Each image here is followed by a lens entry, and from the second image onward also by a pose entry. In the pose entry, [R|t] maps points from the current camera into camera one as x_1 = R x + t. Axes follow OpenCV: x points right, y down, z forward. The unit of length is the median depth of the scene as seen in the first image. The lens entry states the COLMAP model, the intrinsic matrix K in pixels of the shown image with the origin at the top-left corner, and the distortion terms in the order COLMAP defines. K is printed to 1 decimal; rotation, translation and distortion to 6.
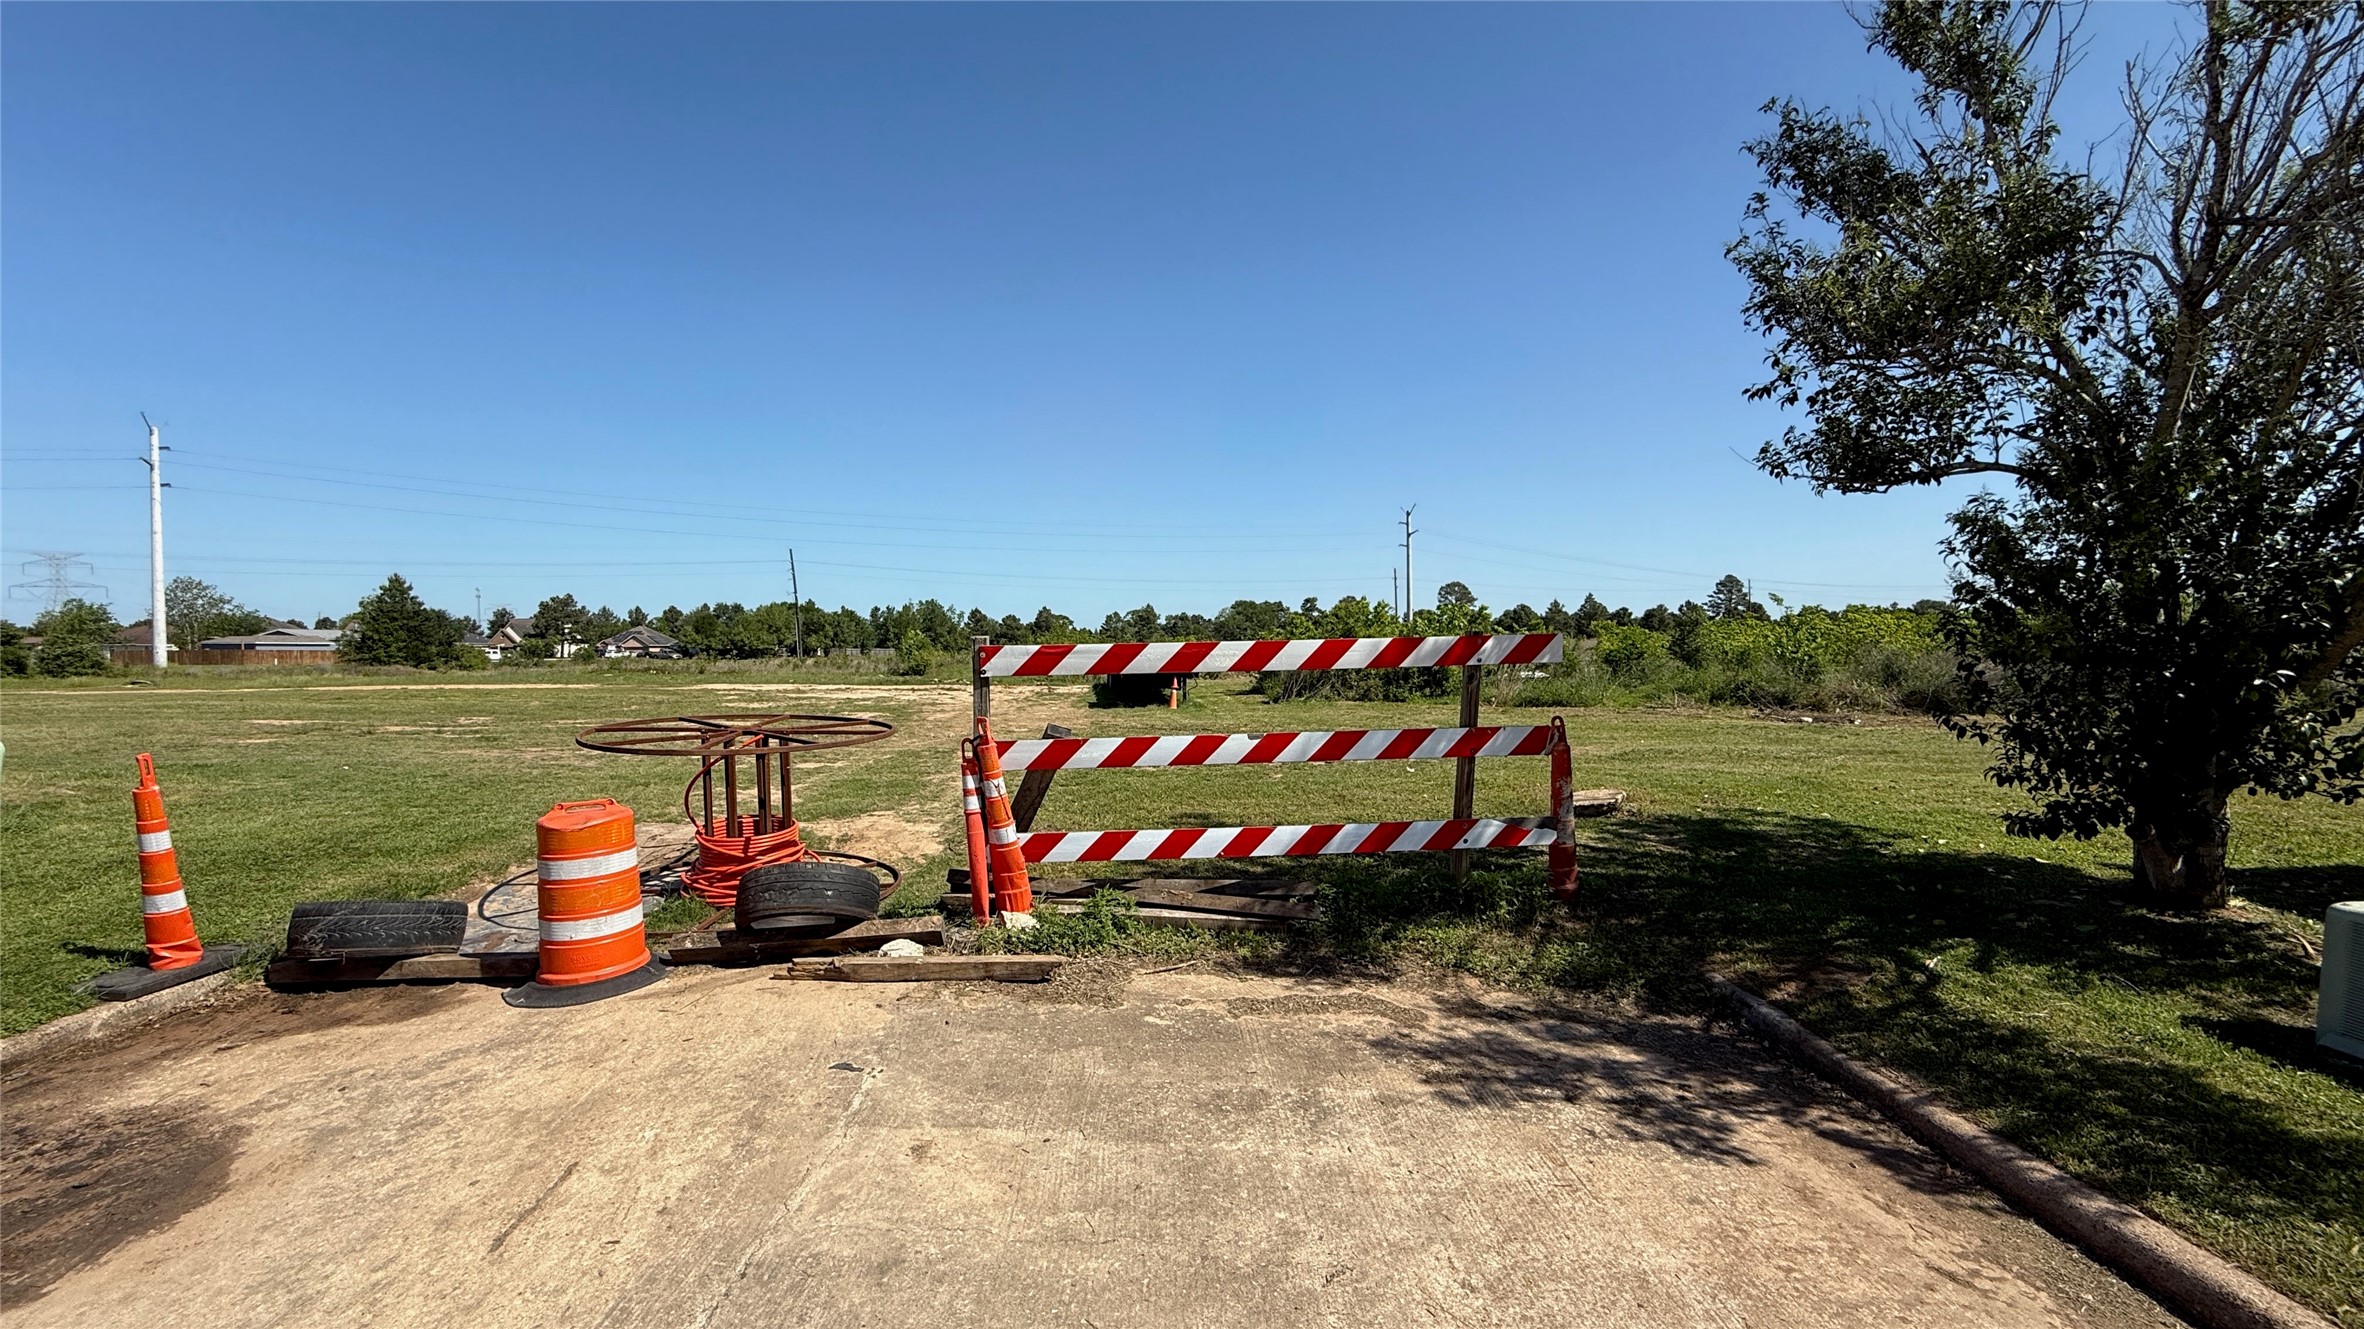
lens RADIAL K [[966.4, 0, 1177.1], [0, 966.4, 666.2], [0, 0, 1]] dist [0.000343, 0.000166]
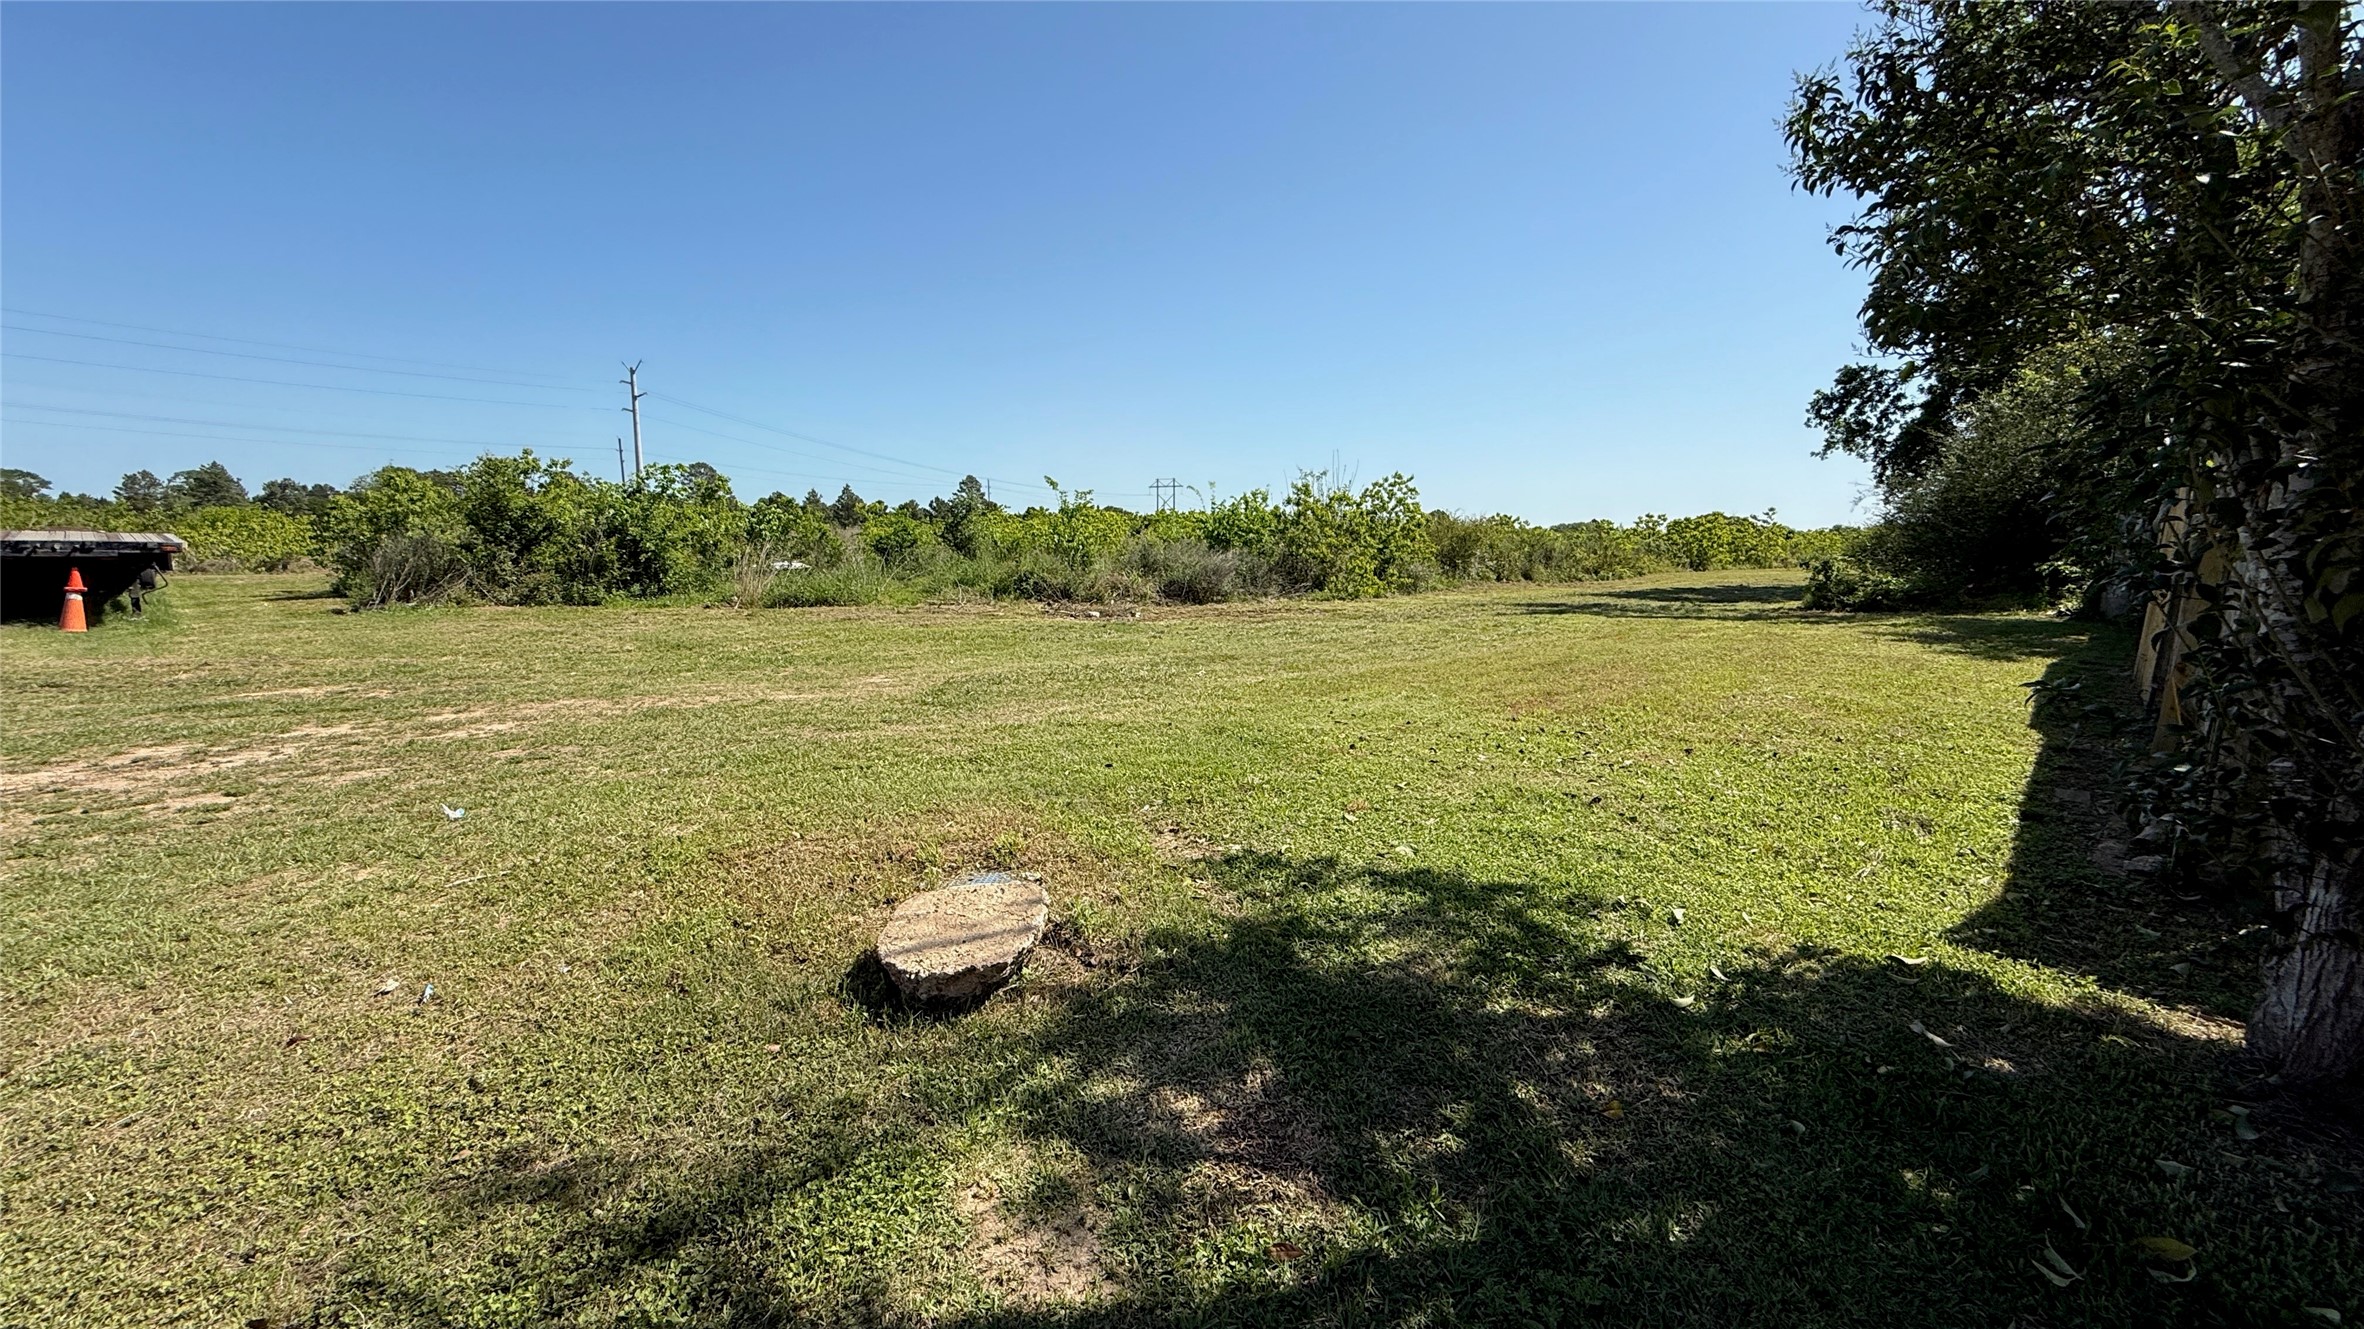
lens RADIAL K [[966.4, 0, 1176.6], [0, 966.4, 663.2], [0, 0, 1]] dist [0.000343, 0.000166]
pose [[0.745560, -0.067185, 0.663044, 0.076595], [-0.004470, 0.994379, 0.105785, 0.003495], [-0.666424, -0.081833, 0.741069, 0.200276]]
